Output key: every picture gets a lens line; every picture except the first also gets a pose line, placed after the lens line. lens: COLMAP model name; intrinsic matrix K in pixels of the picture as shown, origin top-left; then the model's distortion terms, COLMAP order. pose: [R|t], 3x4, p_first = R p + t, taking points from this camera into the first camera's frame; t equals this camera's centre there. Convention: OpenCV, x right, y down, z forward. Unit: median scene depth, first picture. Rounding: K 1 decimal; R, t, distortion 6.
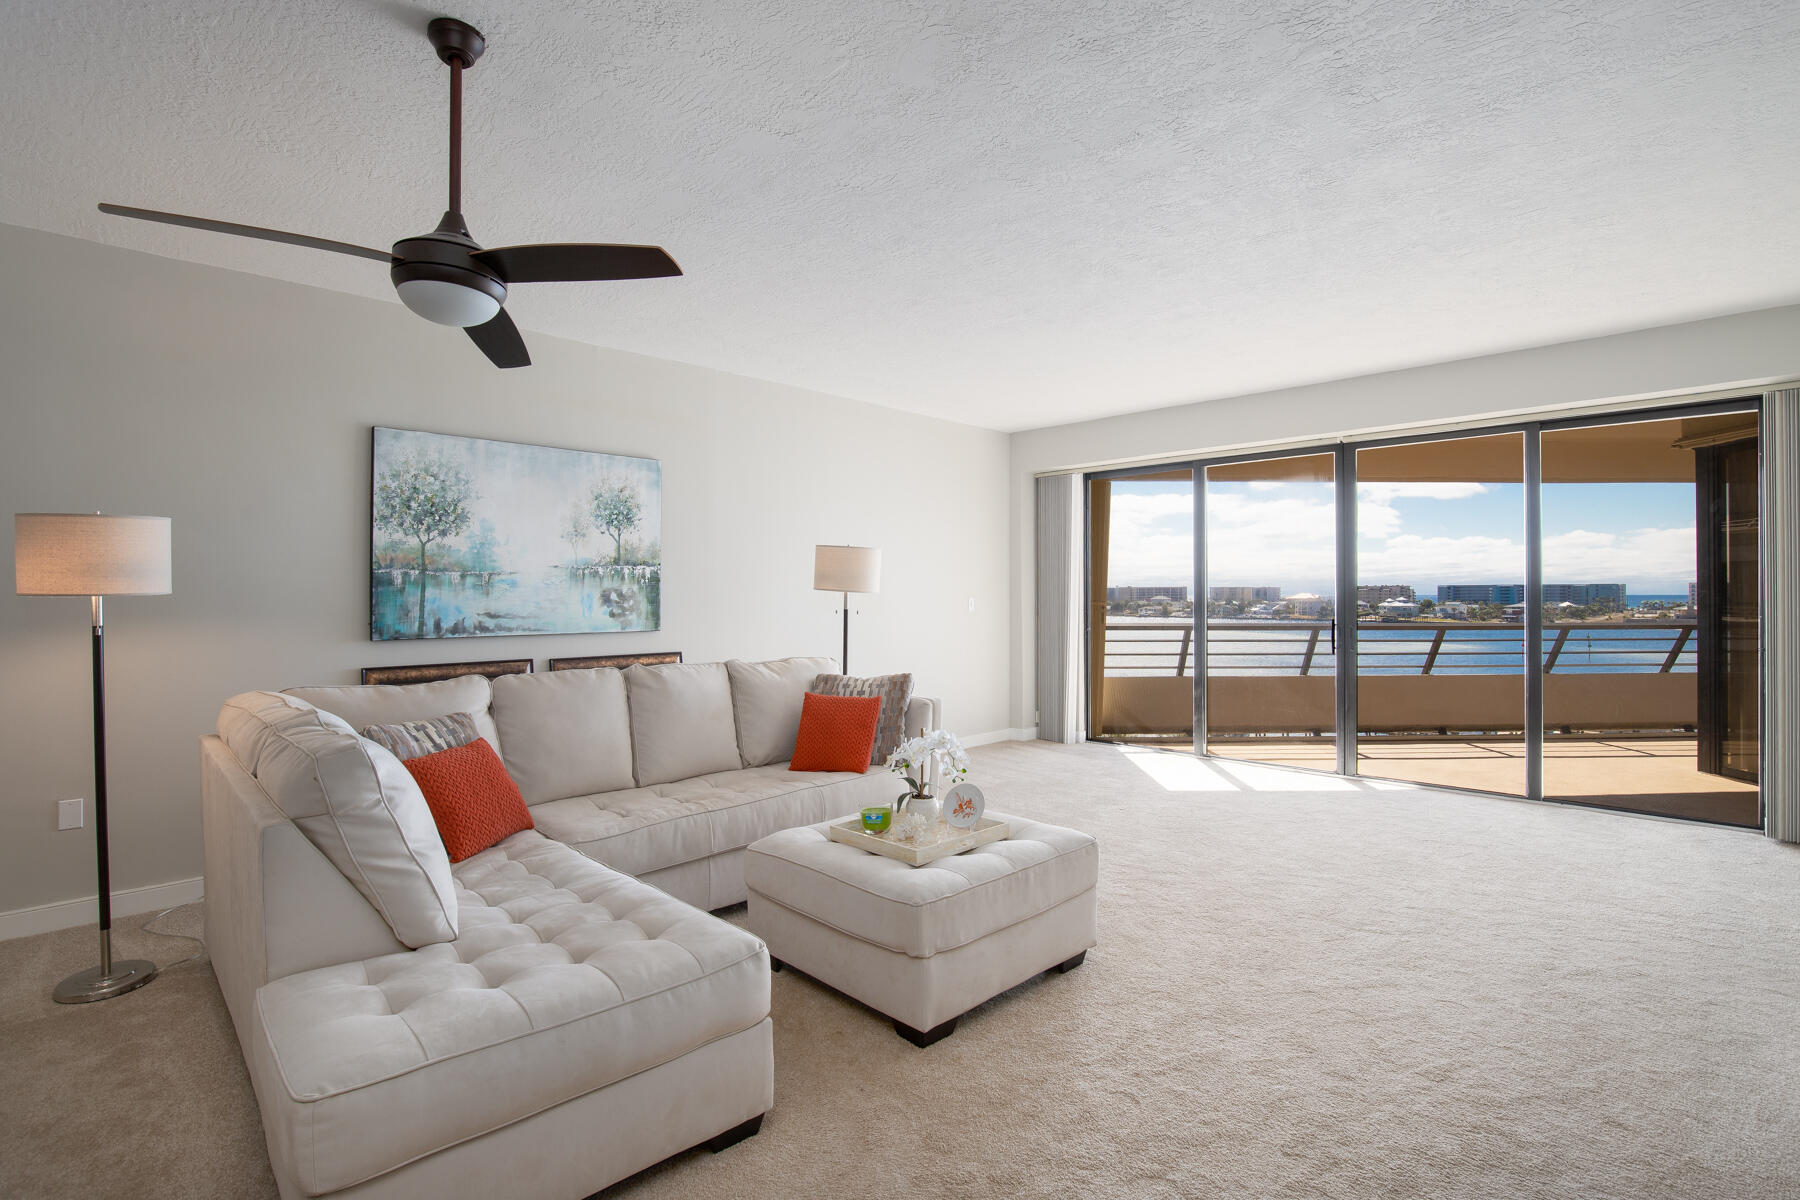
lens RADIAL K [[868.6, 0, 900.0], [0, 868.6, 600.0], [0, 0, 1]] dist [-0.023415, 0.000032]
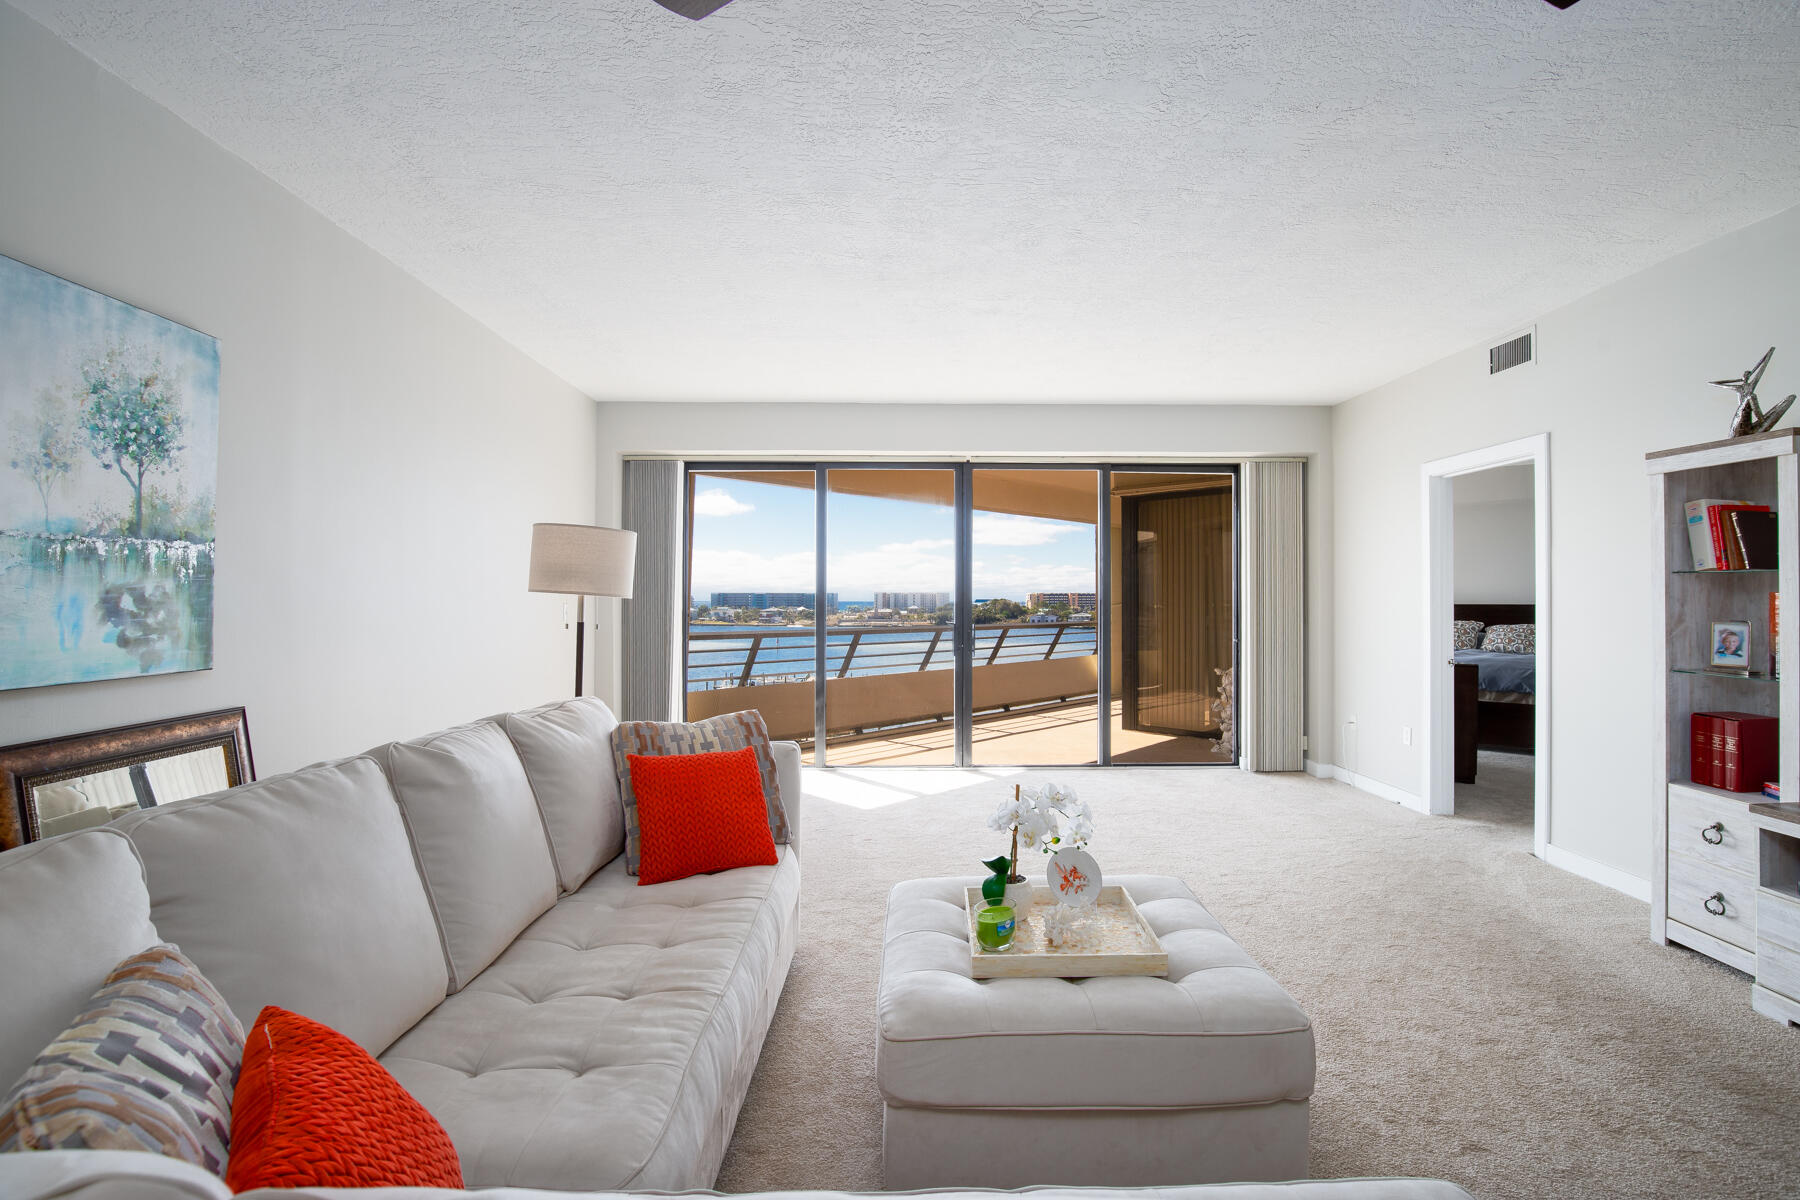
lens RADIAL K [[838.3, 0, 905.8], [0, 838.3, 603.8], [0, 0, 1]] dist [-0.026995, 0.000644]
pose [[0.694379, -0.000410, 0.719609, -0.349820], [0.002042, 0.999997, -0.001400, -0.001964], [-0.719606, 0.002442, 0.694378, 0.372931]]
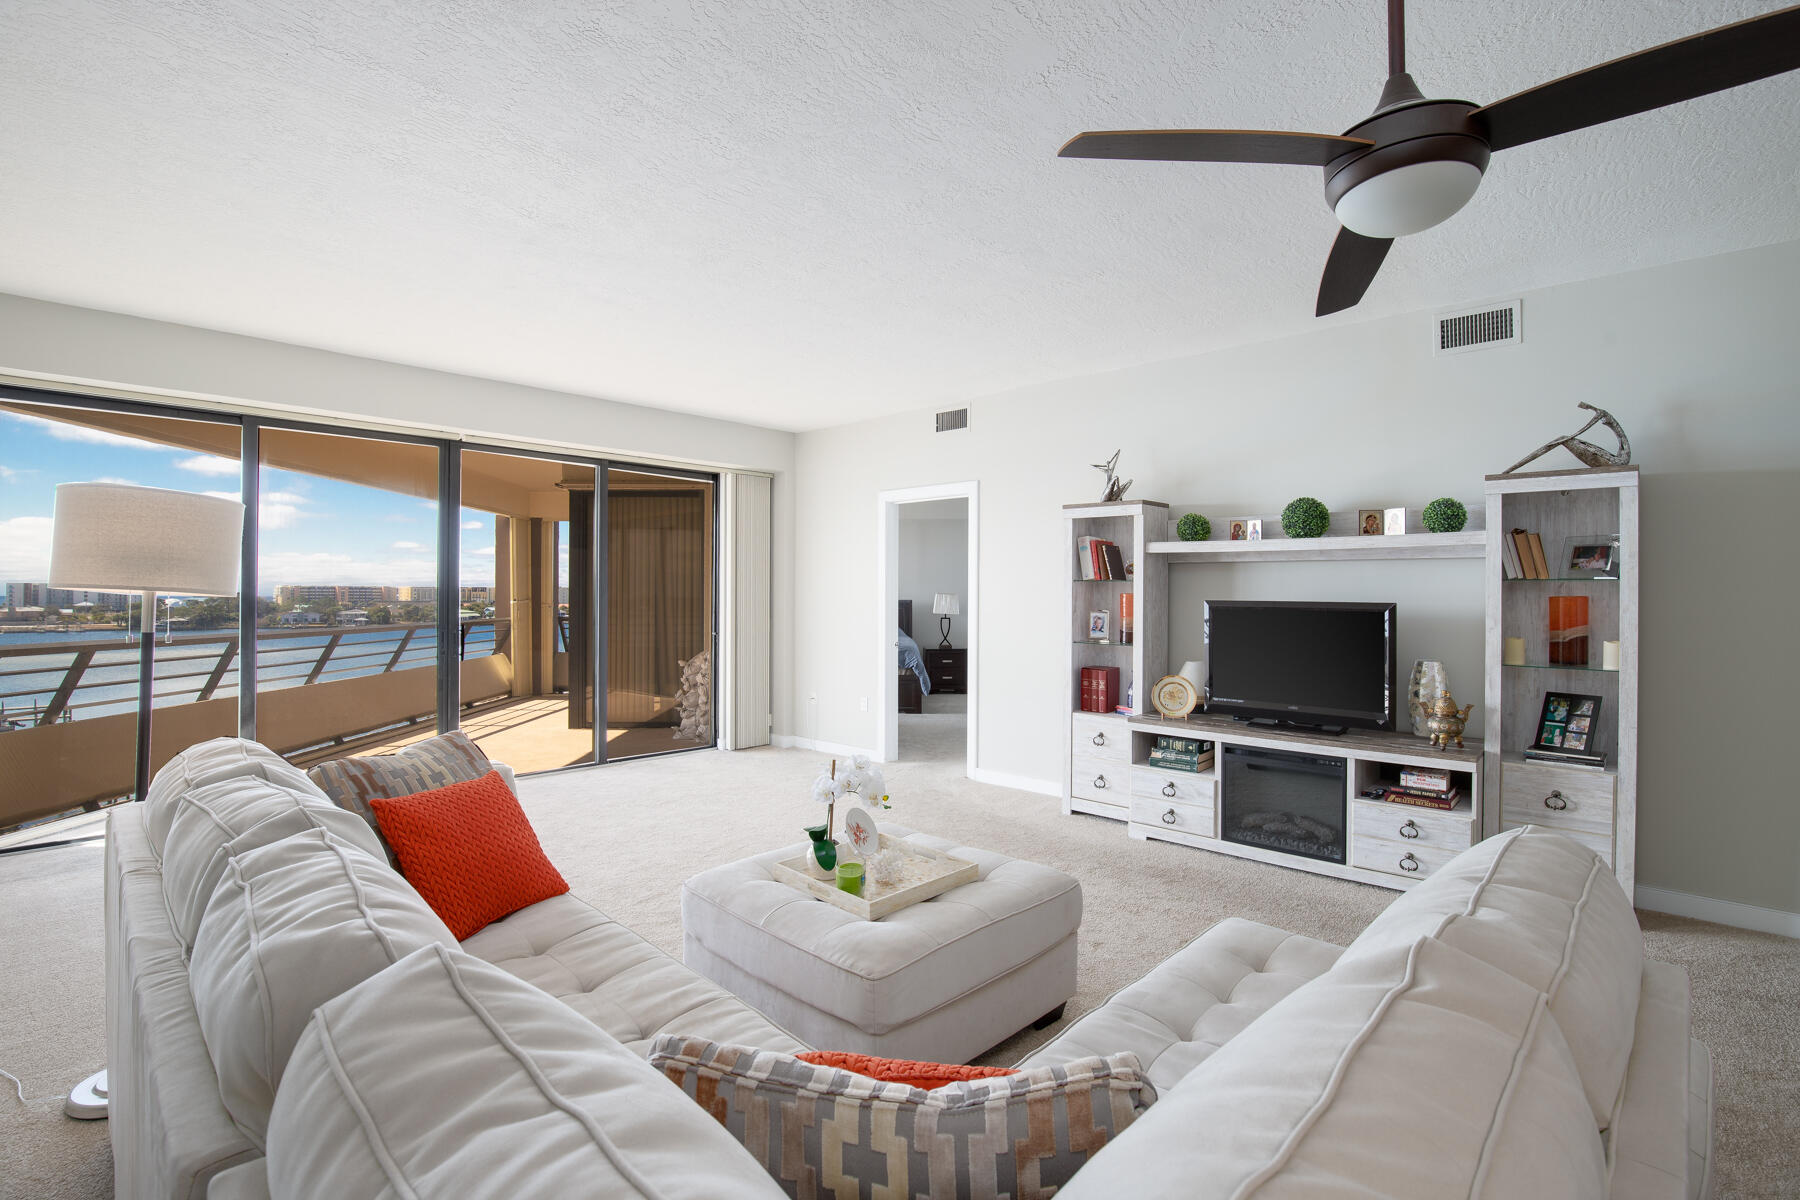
lens RADIAL K [[844.9, 0, 922.1], [0, 844.9, 604.5], [0, 0, 1]] dist [-0.029533, 0.000342]
pose [[-0.047559, -0.008458, 0.998833, -0.510984], [0.003743, 0.999956, 0.008646, -0.006202], [-0.998861, 0.004150, -0.047525, 0.613683]]
